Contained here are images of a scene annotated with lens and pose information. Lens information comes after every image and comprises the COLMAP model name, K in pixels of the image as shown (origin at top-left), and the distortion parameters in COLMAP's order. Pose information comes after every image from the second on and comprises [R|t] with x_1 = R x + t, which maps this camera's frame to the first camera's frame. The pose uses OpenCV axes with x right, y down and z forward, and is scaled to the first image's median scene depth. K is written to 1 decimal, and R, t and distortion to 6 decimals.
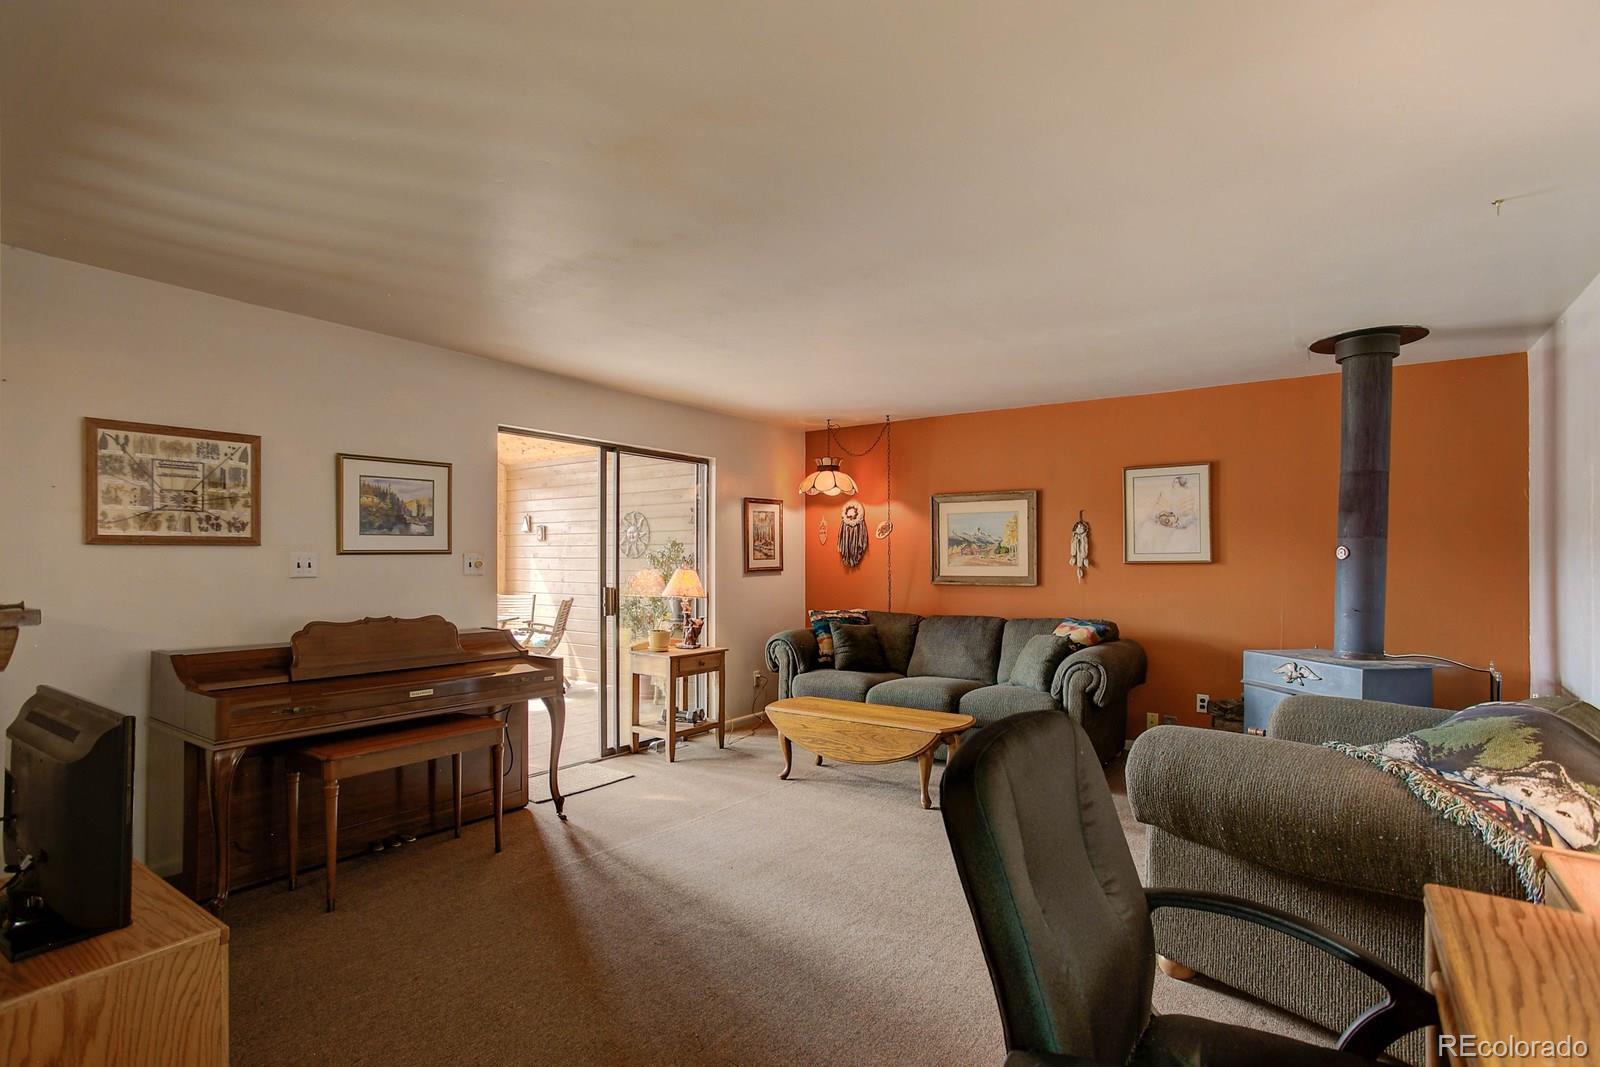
lens RADIAL K [[800.3, 0, 802.3], [0, 800.3, 539.3], [0, 0, 1]] dist [-0.000671, 0.001349]
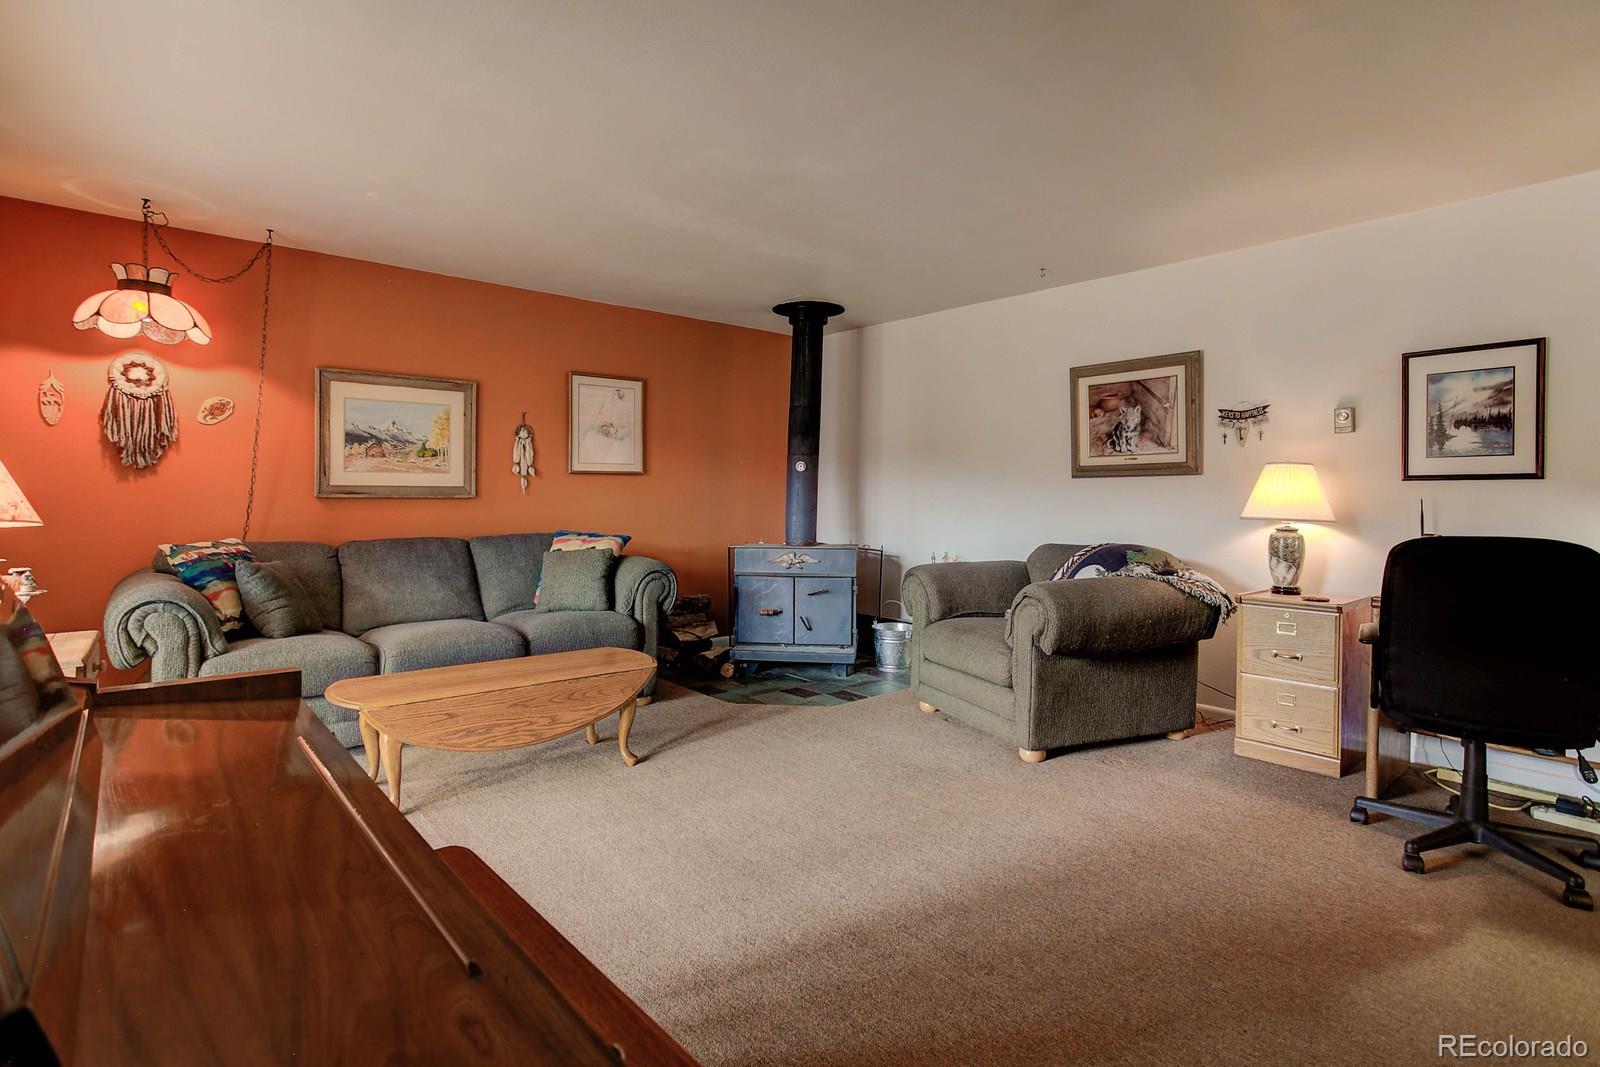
lens RADIAL K [[800.3, 0, 801.7], [0, 800.3, 501.5], [0, 0, 1]] dist [-0.000671, 0.001349]
pose [[0.266160, -0.005843, 0.963911, -0.414763], [-0.031137, 0.999408, 0.014656, 0.039325], [-0.963426, -0.033914, 0.265820, 0.455417]]
